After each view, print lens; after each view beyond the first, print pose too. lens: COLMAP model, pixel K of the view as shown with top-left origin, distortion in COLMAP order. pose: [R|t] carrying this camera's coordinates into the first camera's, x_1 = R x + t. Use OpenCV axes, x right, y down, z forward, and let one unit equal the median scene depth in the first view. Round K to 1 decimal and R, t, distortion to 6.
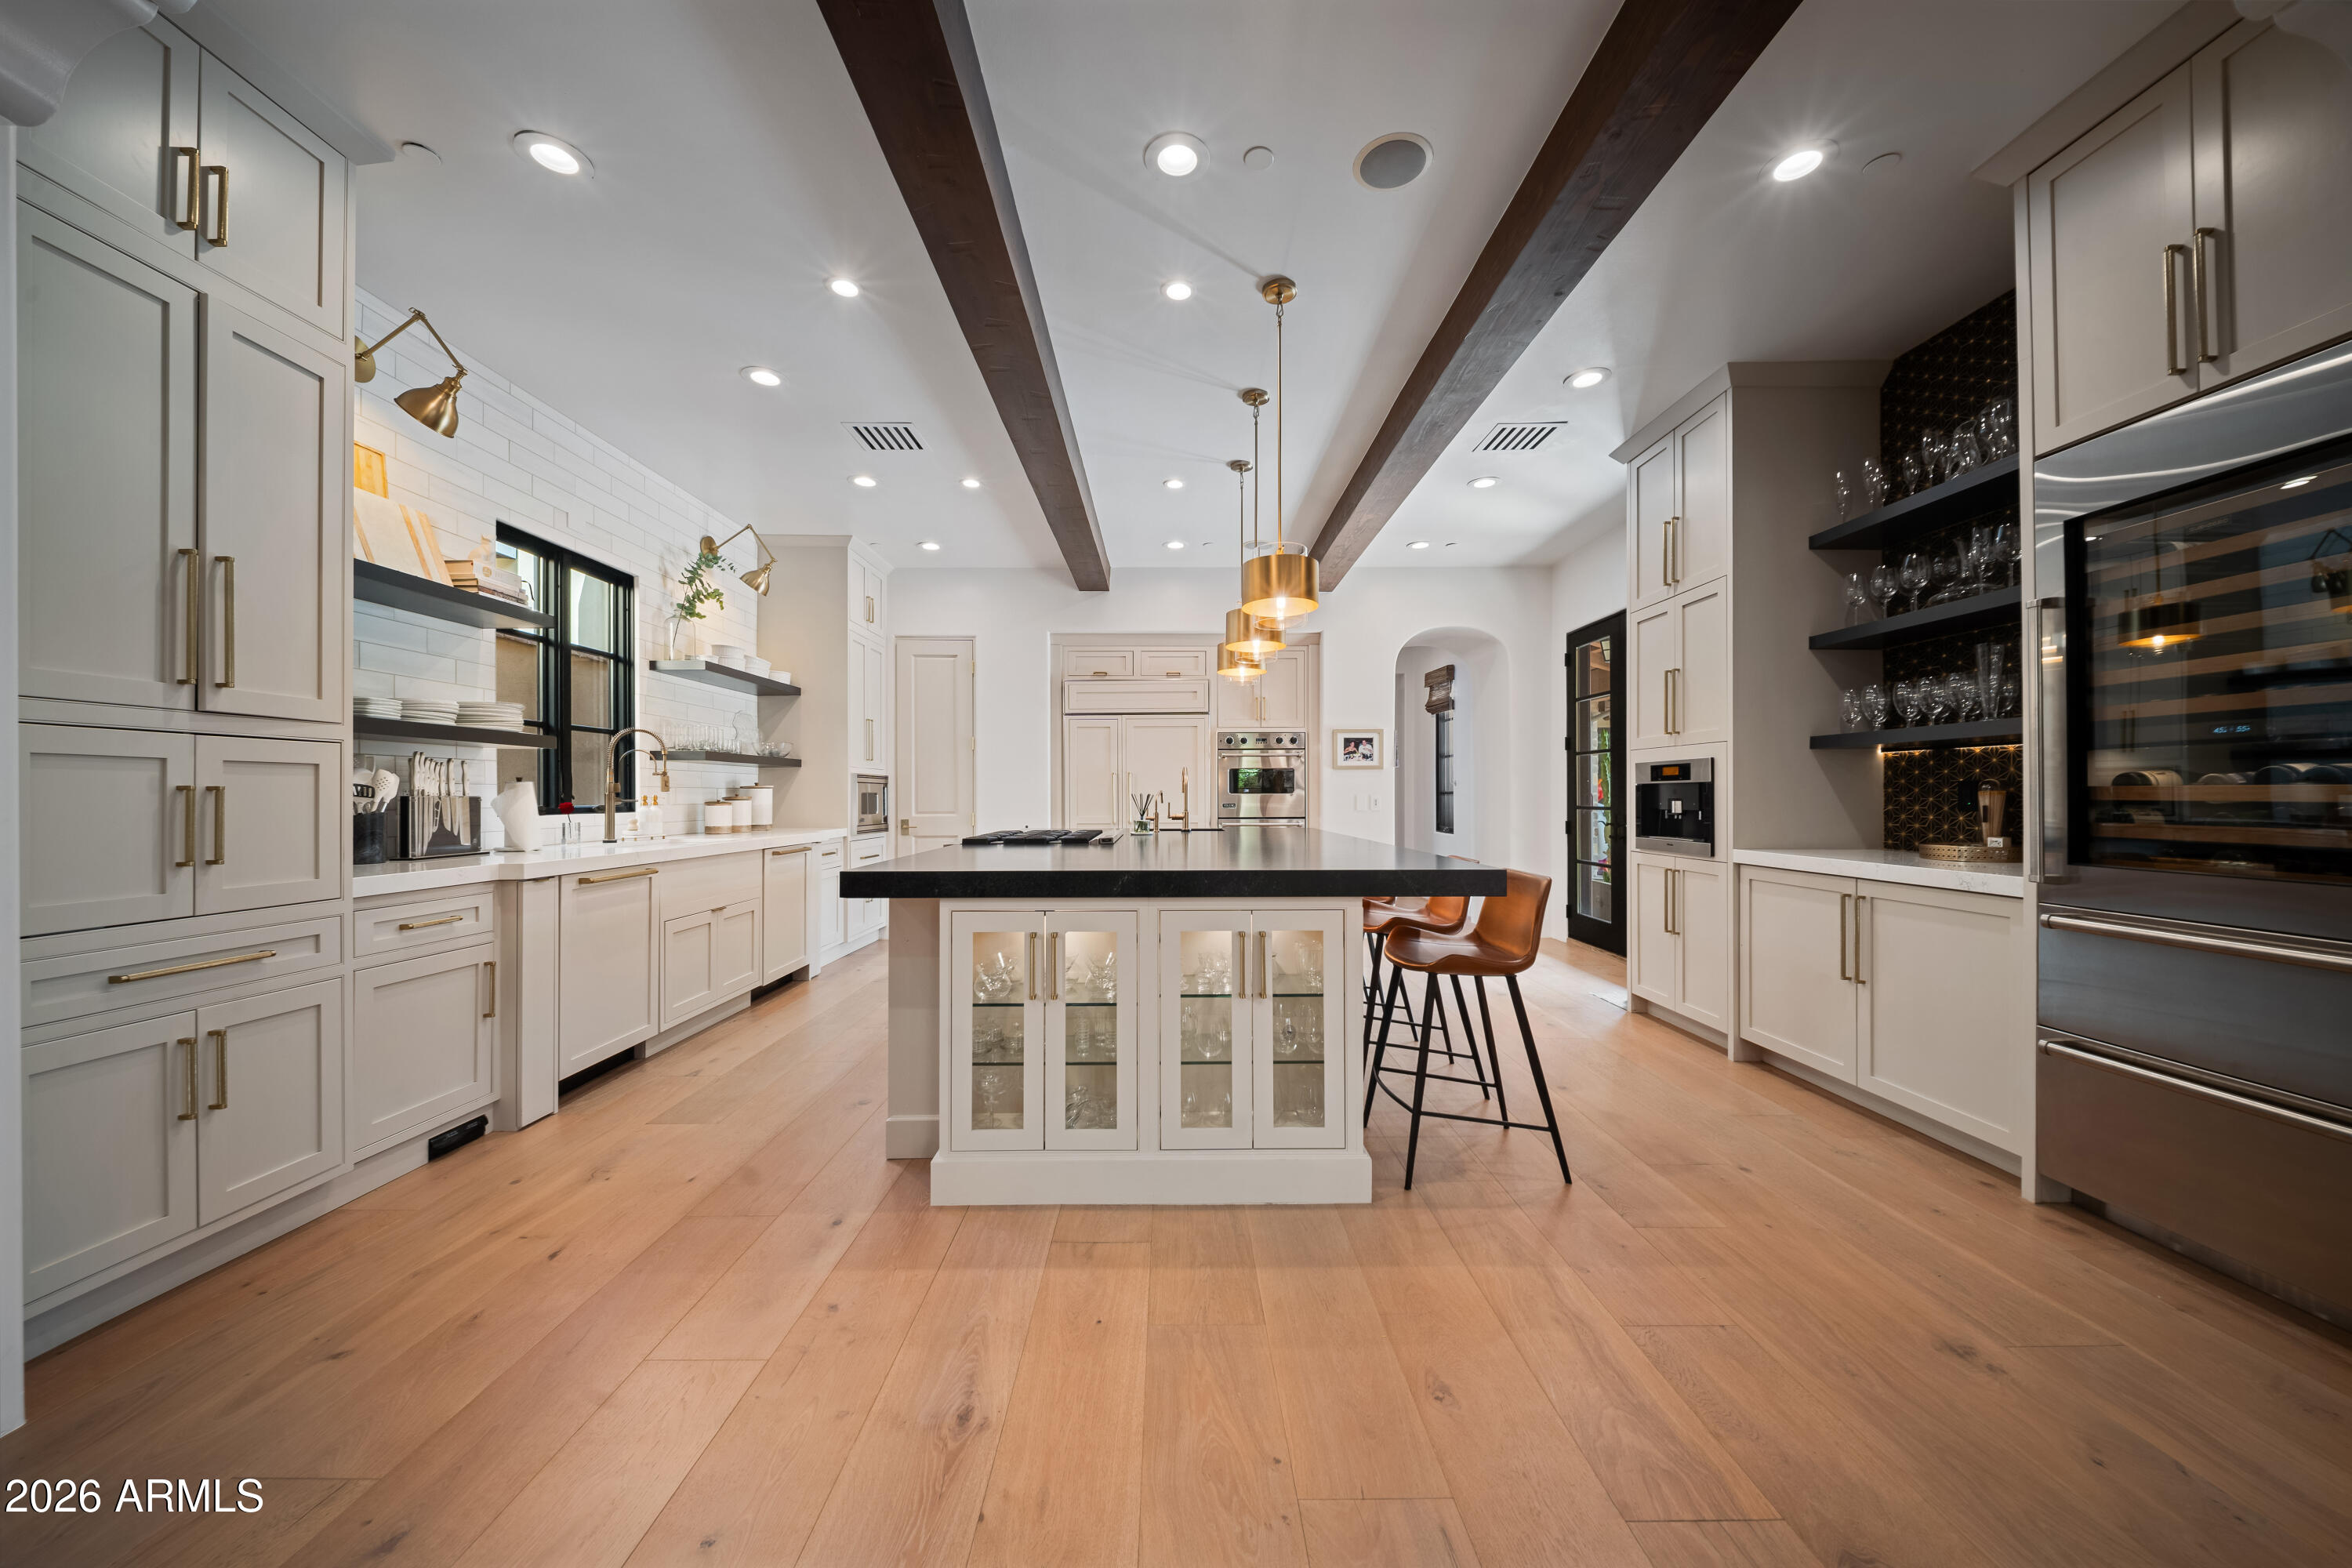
lens RADIAL K [[827.9, 0, 1178.6], [0, 827.9, 788.6], [0, 0, 1]] dist [0.000367, 0.000006]
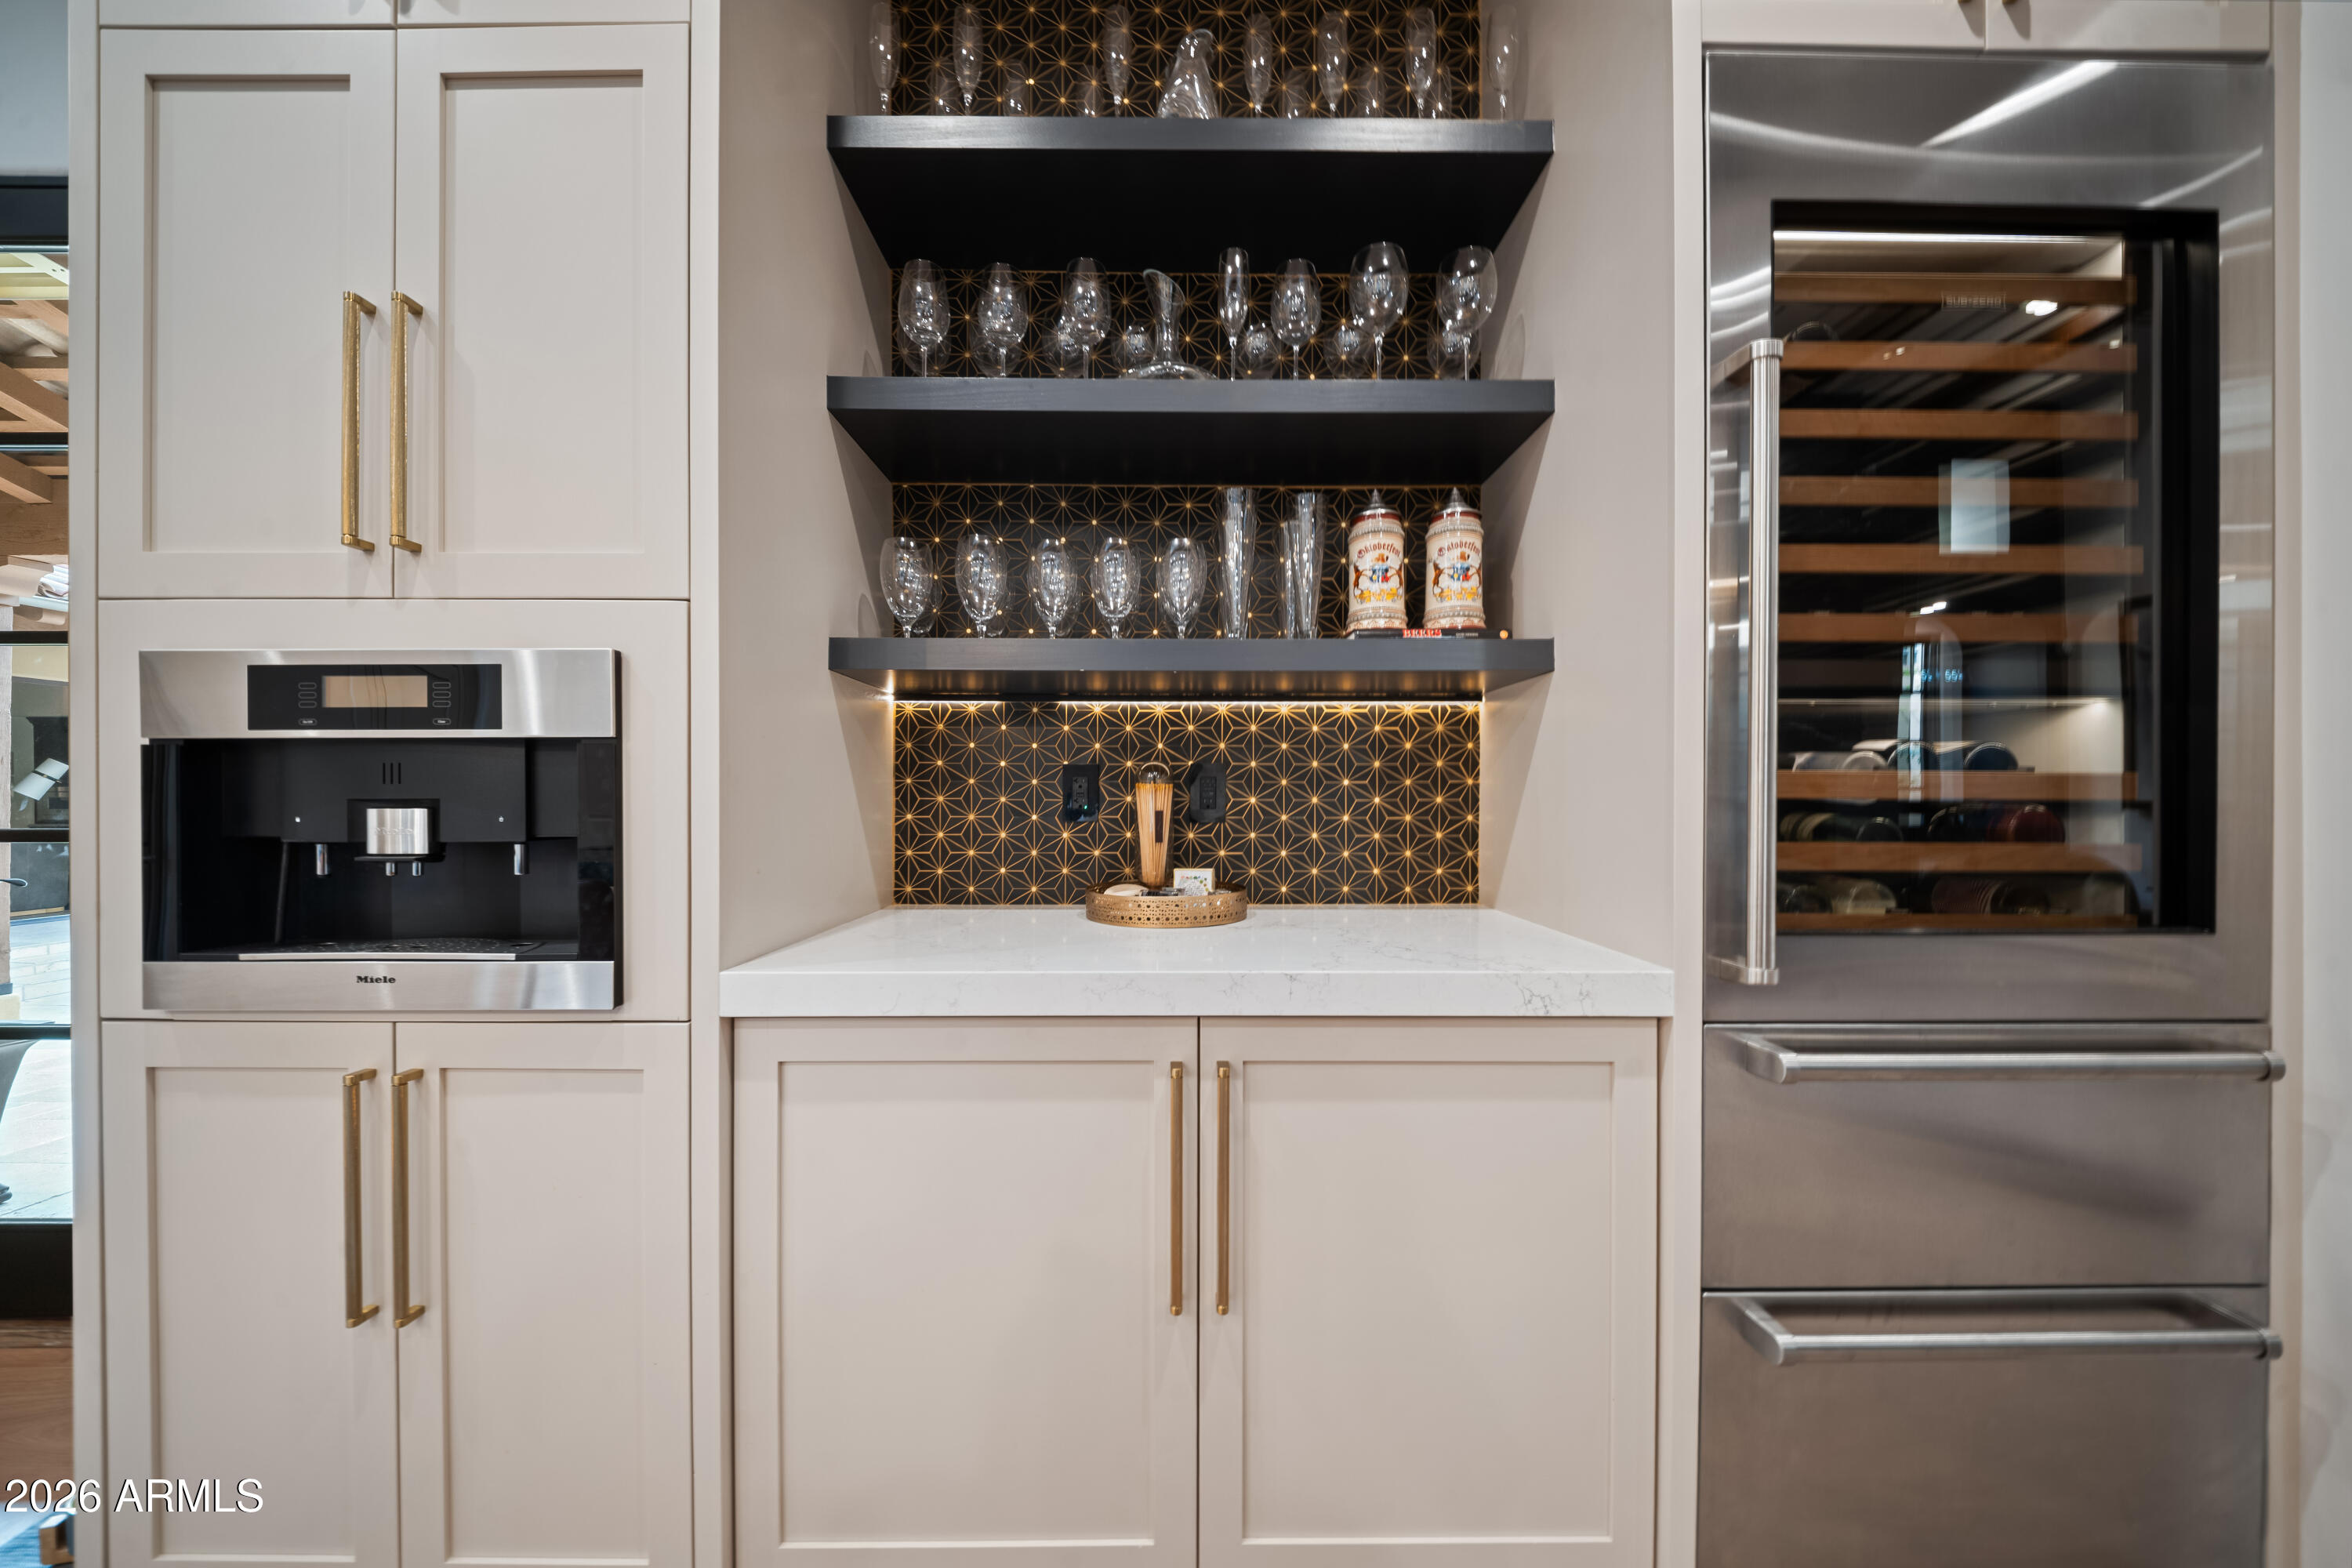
lens RADIAL K [[827.9, 0, 1181.4], [0, 827.9, 785.0], [0, 0, 1]] dist [0.000367, 0.000006]
pose [[0.007969, 0.016889, 0.999826, 0.383141], [-0.010649, 0.999802, -0.016804, 0.010690], [-0.999912, -0.010513, 0.008147, 0.844865]]
